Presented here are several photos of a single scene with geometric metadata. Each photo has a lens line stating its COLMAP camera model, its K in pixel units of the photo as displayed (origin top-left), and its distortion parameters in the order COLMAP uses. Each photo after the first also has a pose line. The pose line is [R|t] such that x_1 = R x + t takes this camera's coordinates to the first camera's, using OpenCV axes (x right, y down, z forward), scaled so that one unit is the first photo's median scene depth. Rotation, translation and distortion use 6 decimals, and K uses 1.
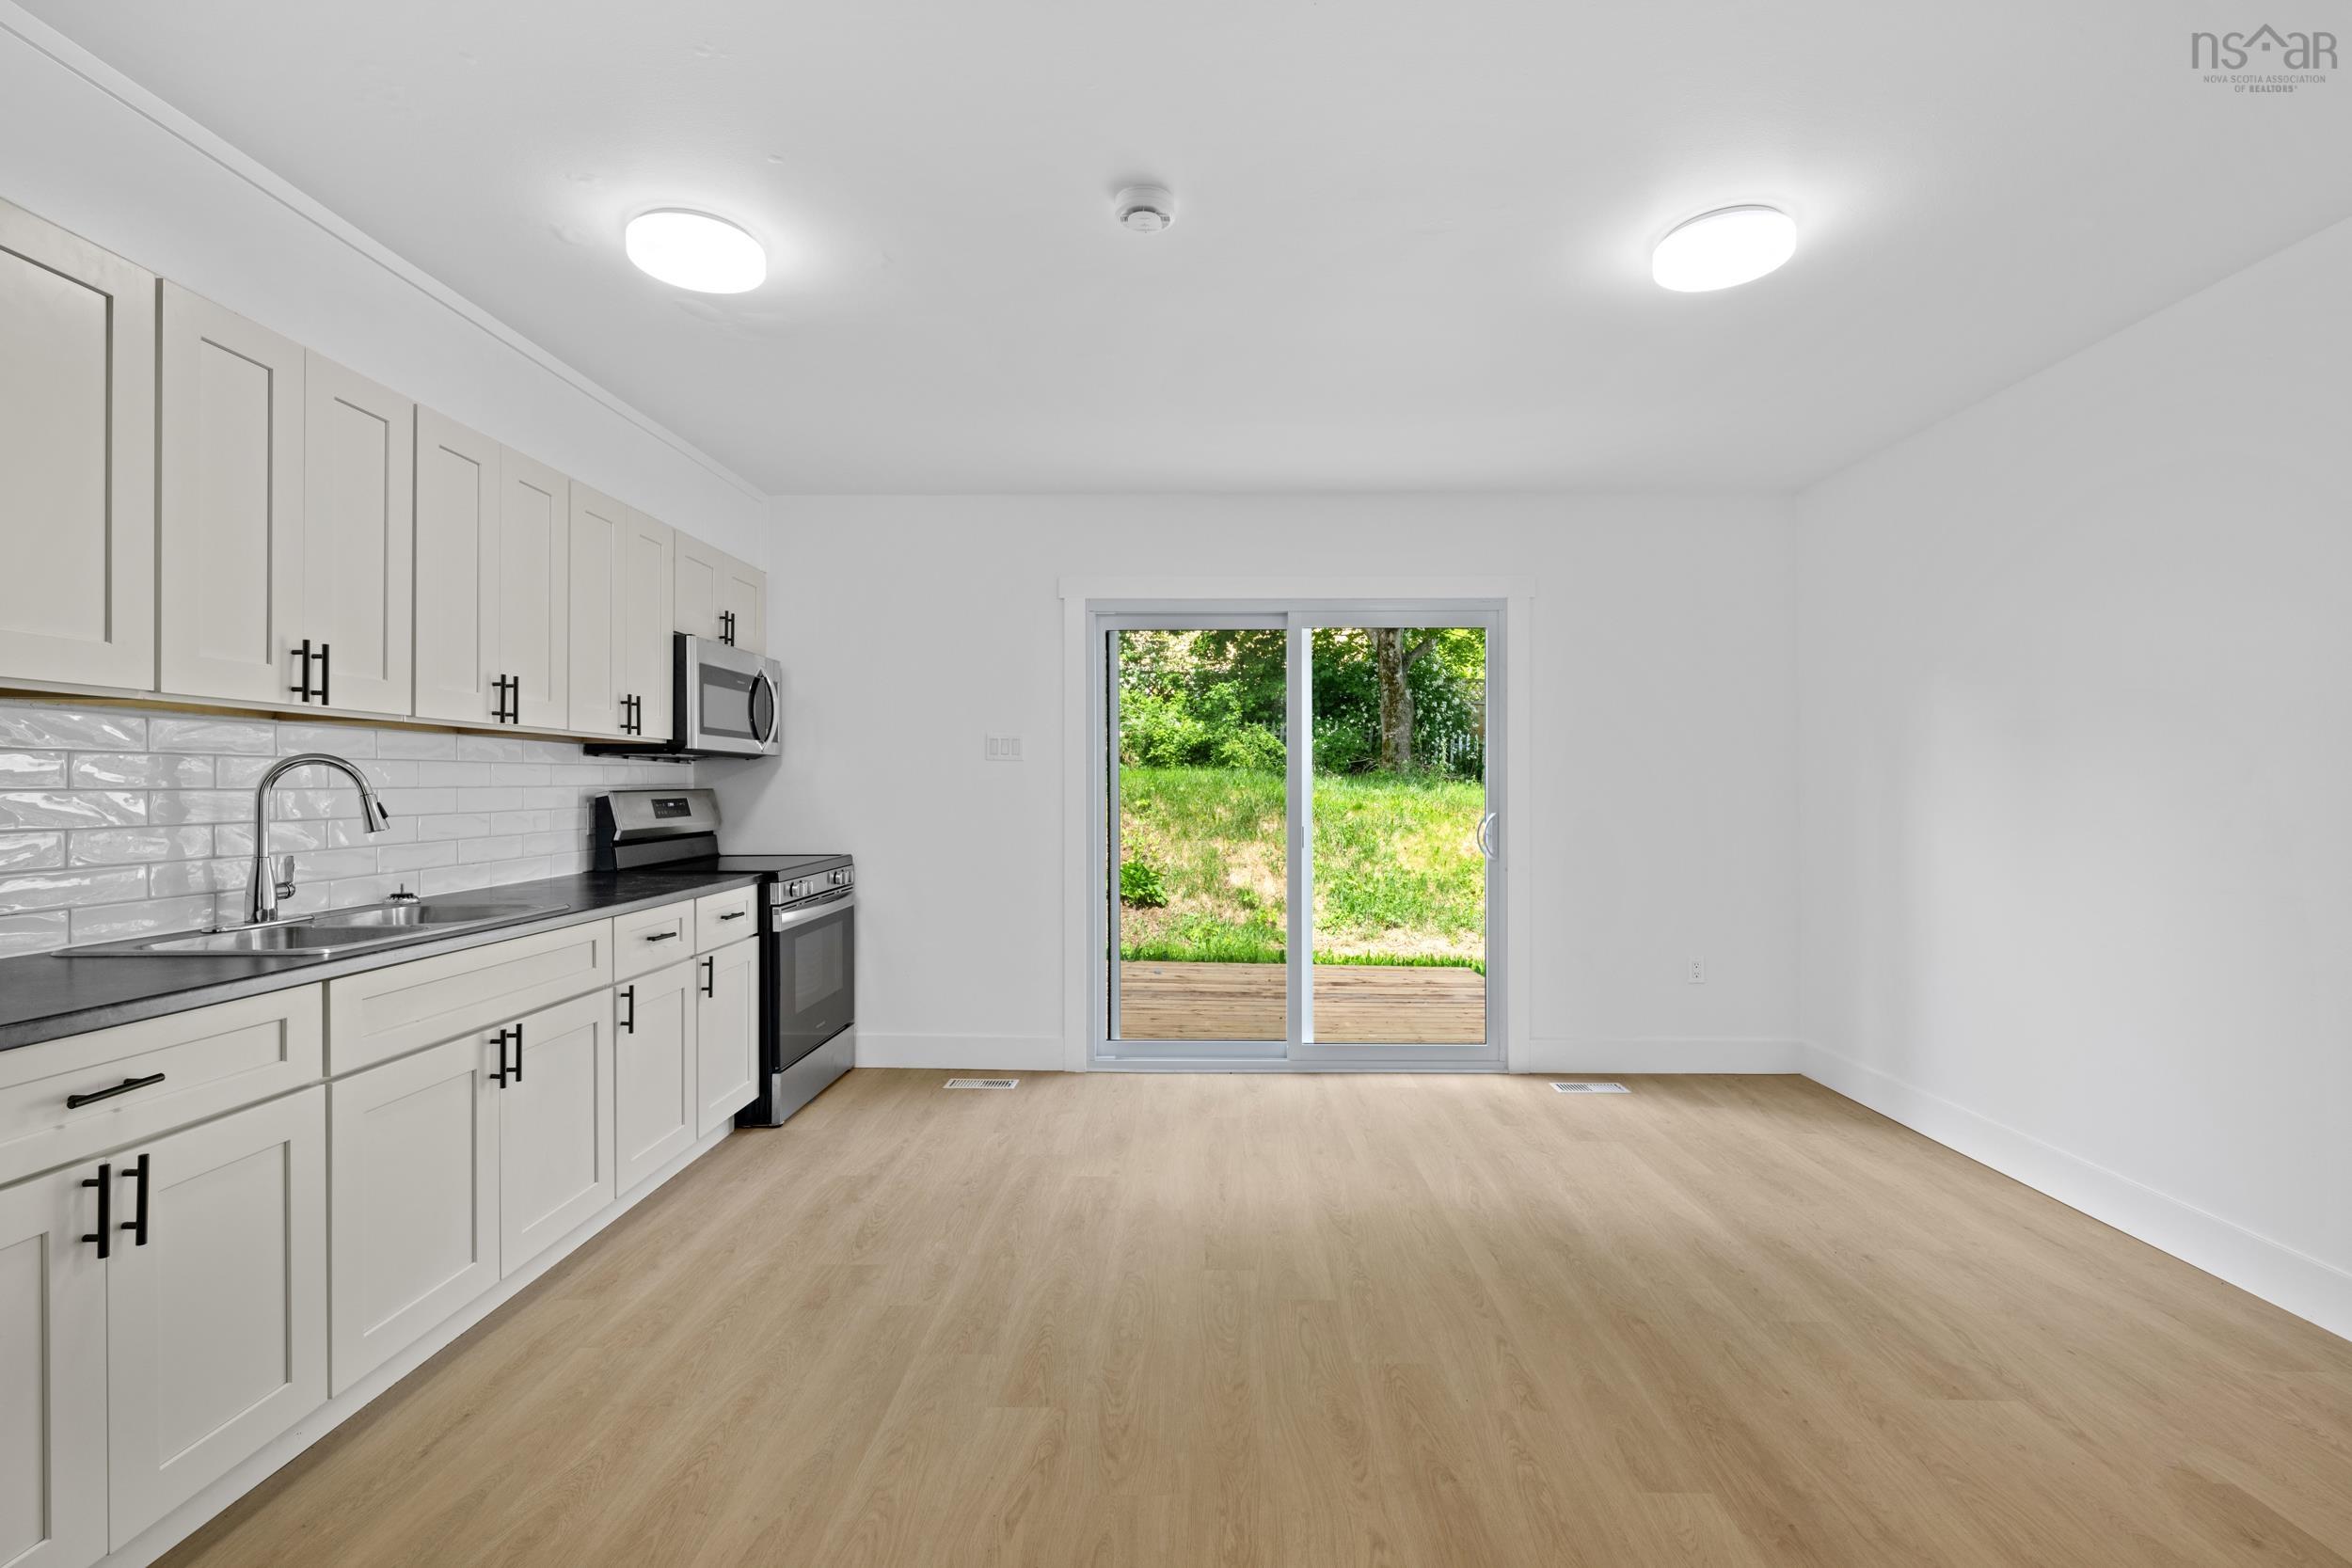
lens RADIAL K [[1064.2, 0, 1188.5], [0, 1064.2, 785.1], [0, 0, 1]] dist [-0.001182, 0.000358]
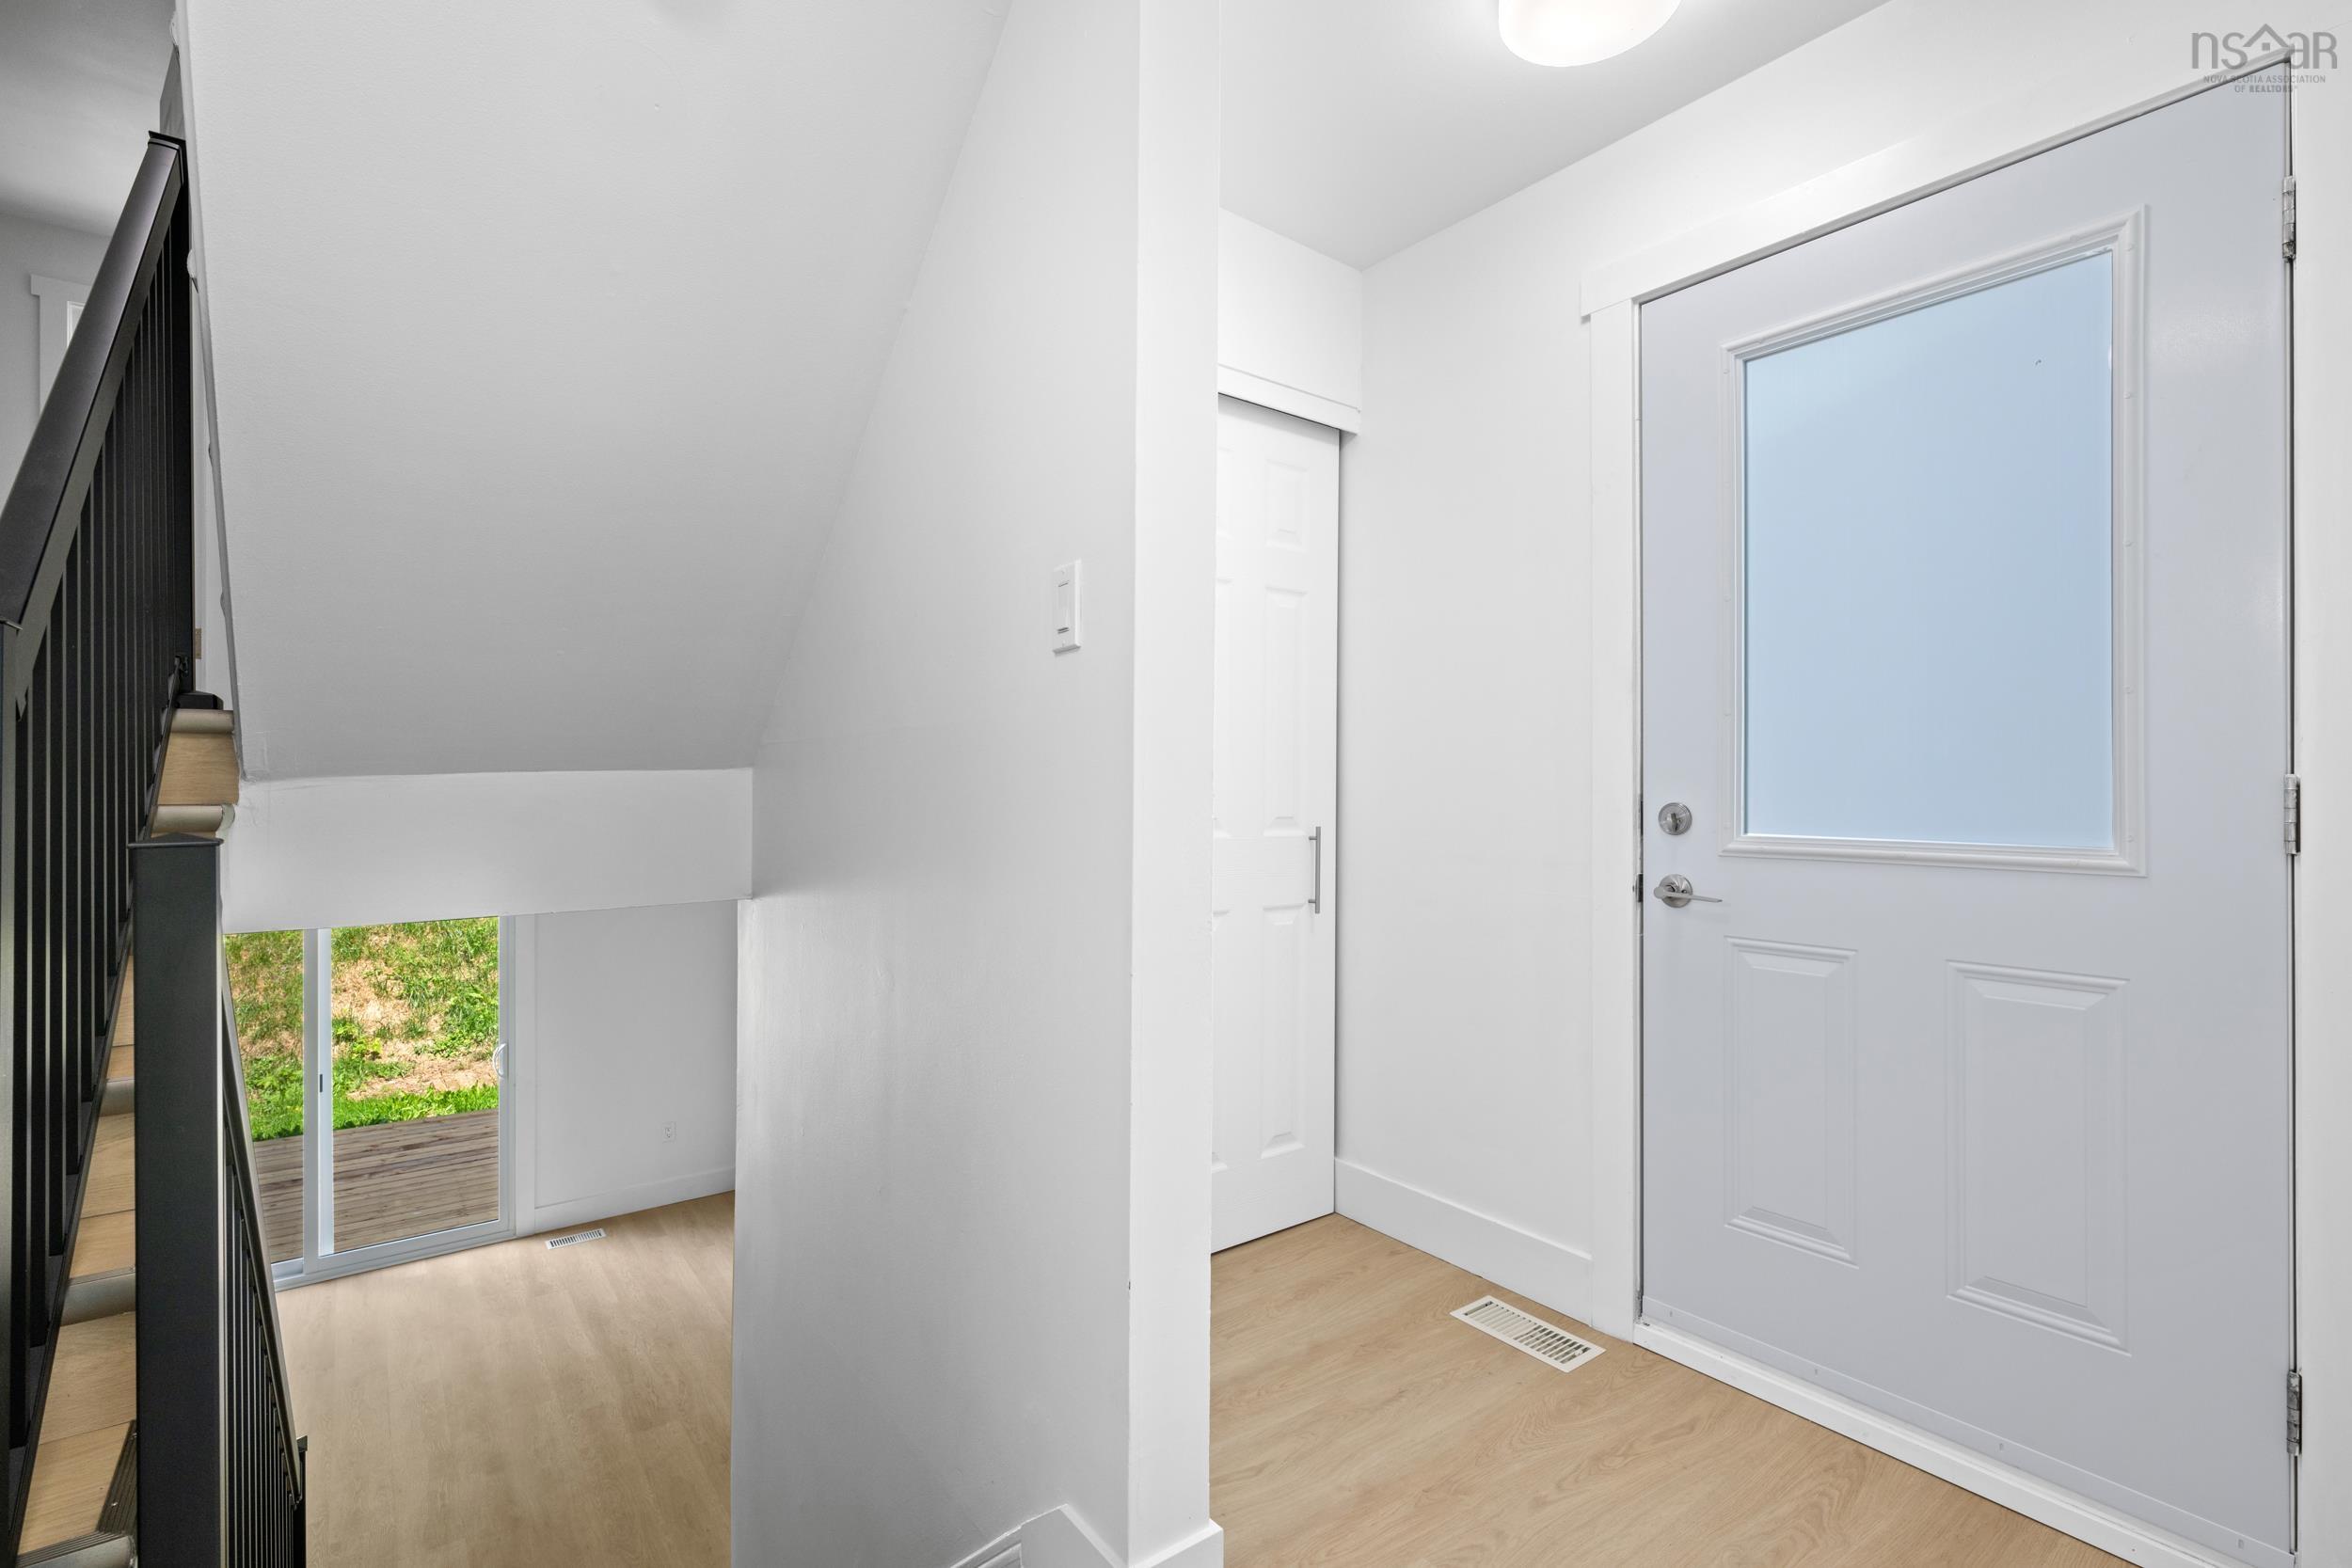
lens RADIAL K [[1063.3, 0, 1178.7], [0, 1063.3, 789.5], [0, 0, 1]] dist [-0.001562, -0.000073]
pose [[0.781652, 0.001316, 0.623713, 0.152608], [-0.005951, 0.999968, 0.005348, -0.393786], [-0.623686, -0.007892, 0.781635, -0.720443]]
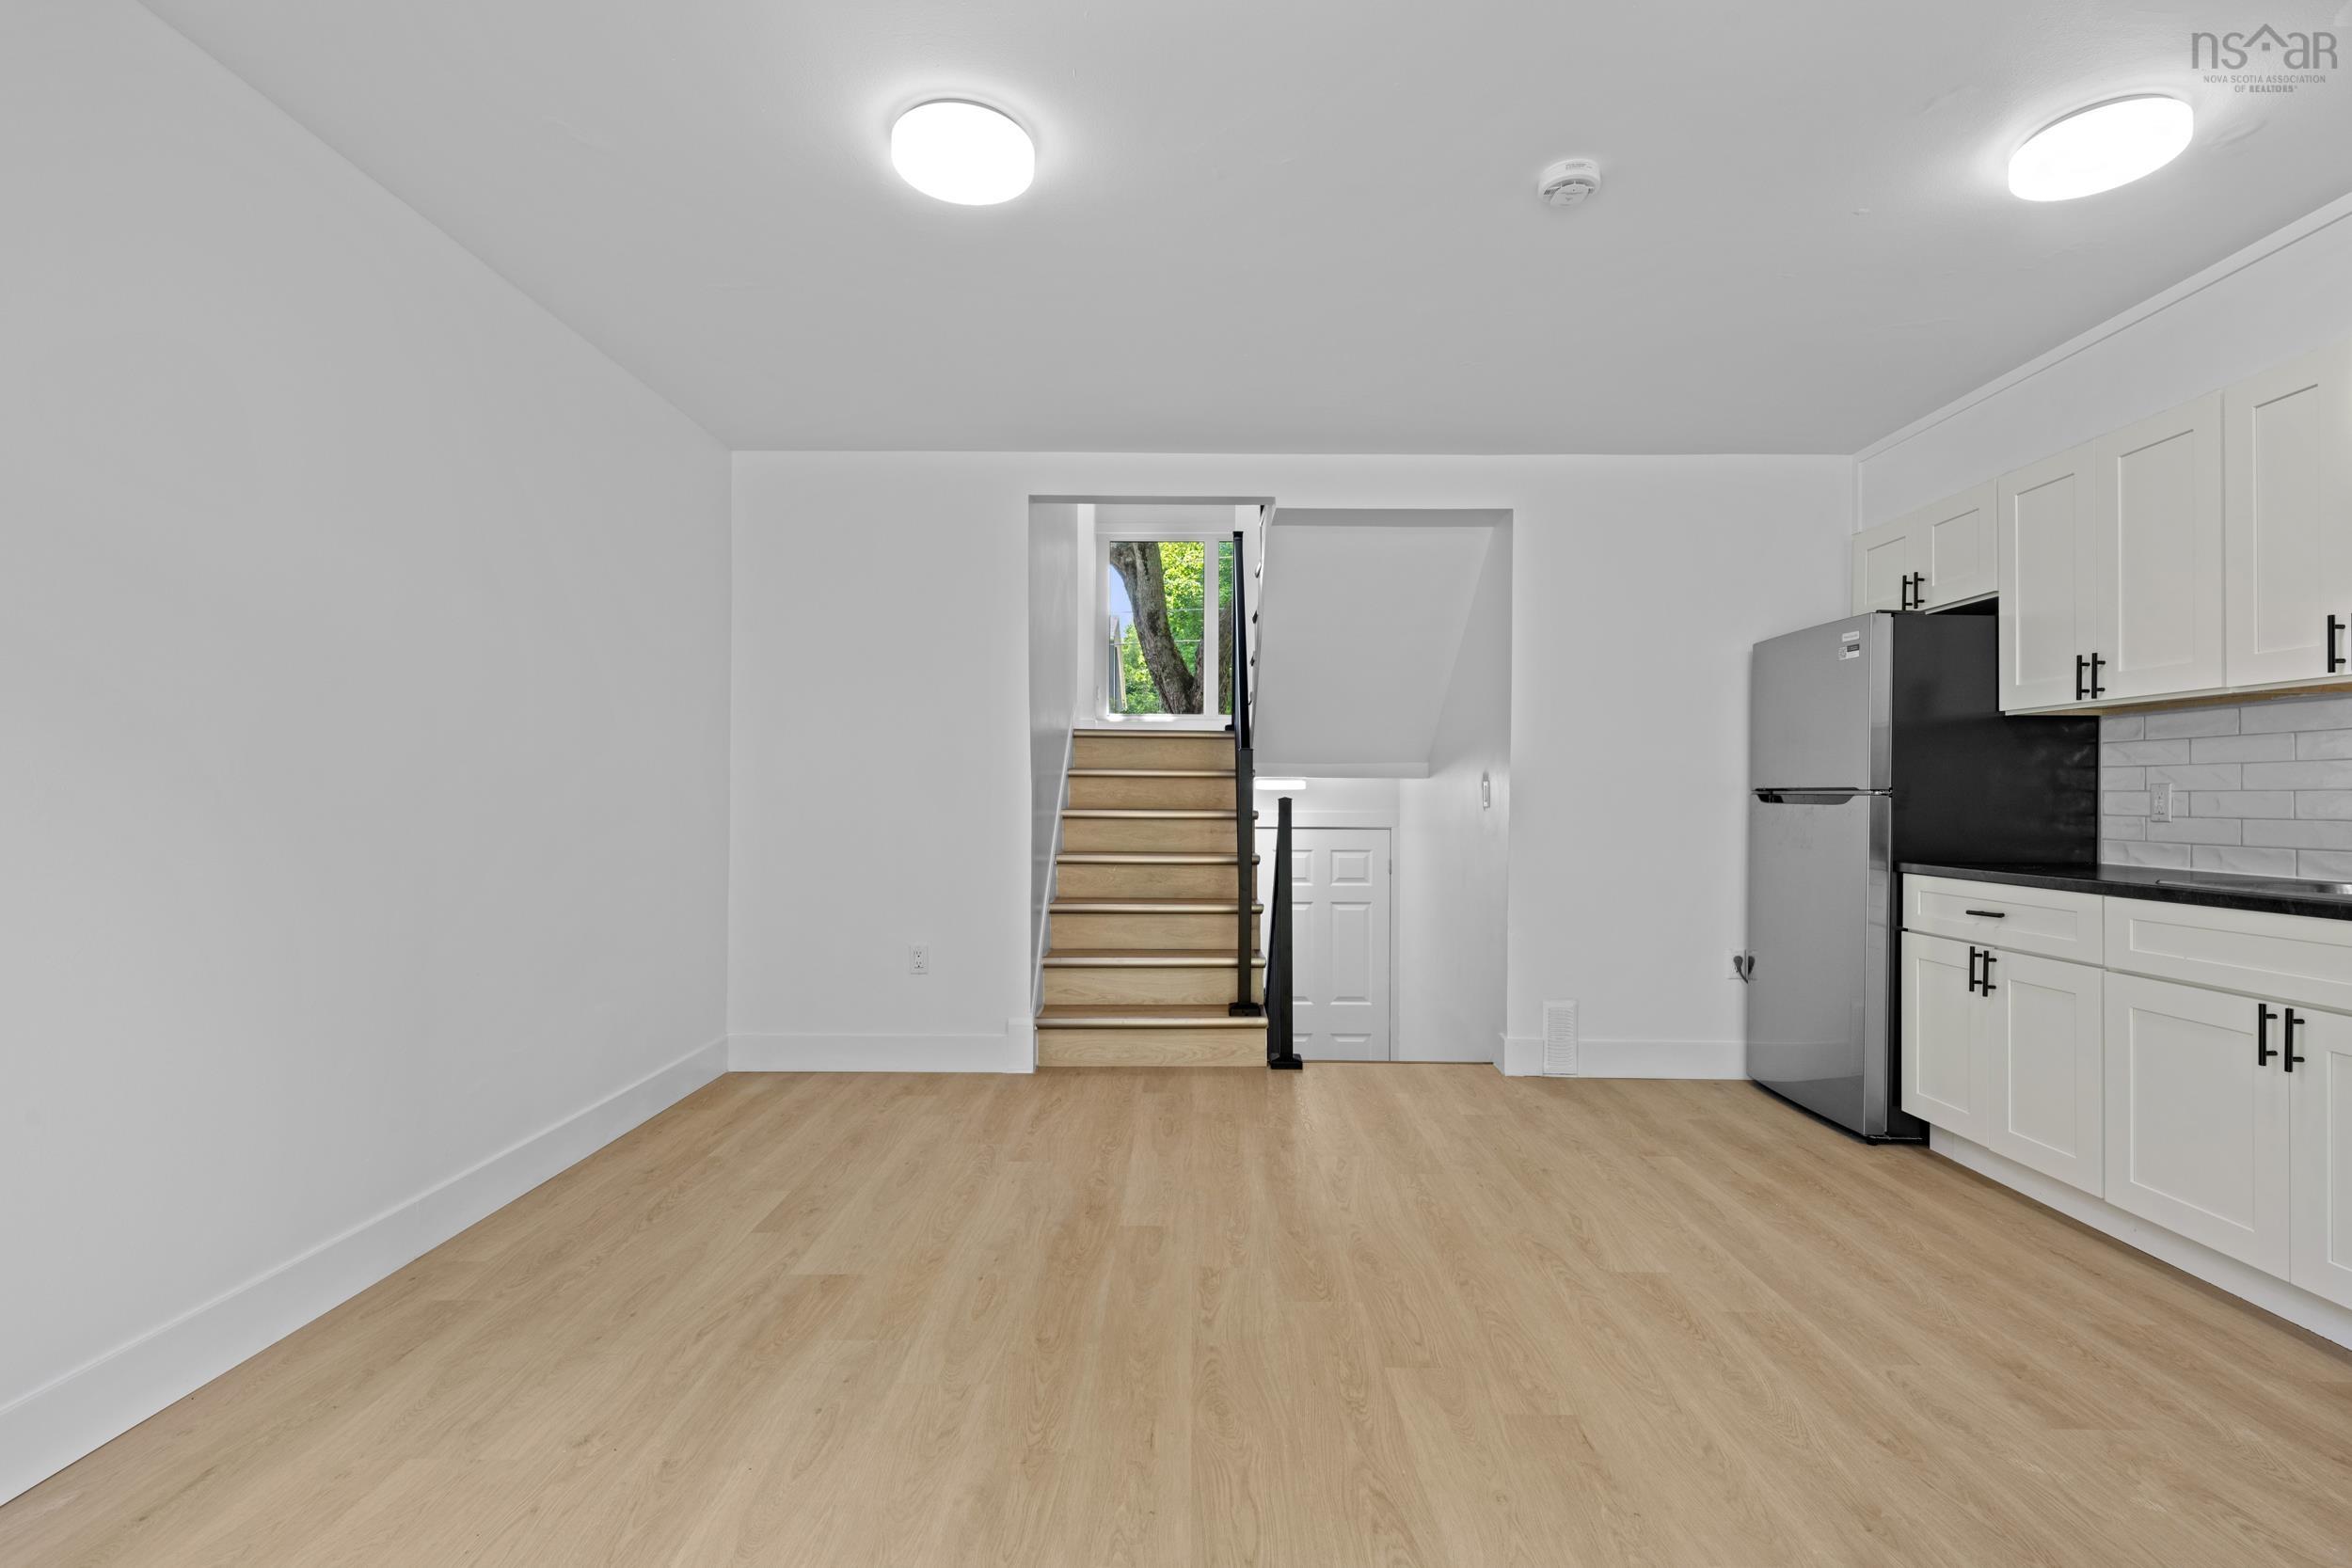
lens RADIAL K [[1093.9, 0, 1181.5], [0, 1093.9, 788.9], [0, 0, 1]] dist [0.000047, -0.000103]
pose [[-0.999986, -0.005065, -0.001202, 0.214982], [-0.005052, 0.999936, -0.010112, 0.035948], [0.001254, -0.010106, -0.999948, 1.329377]]
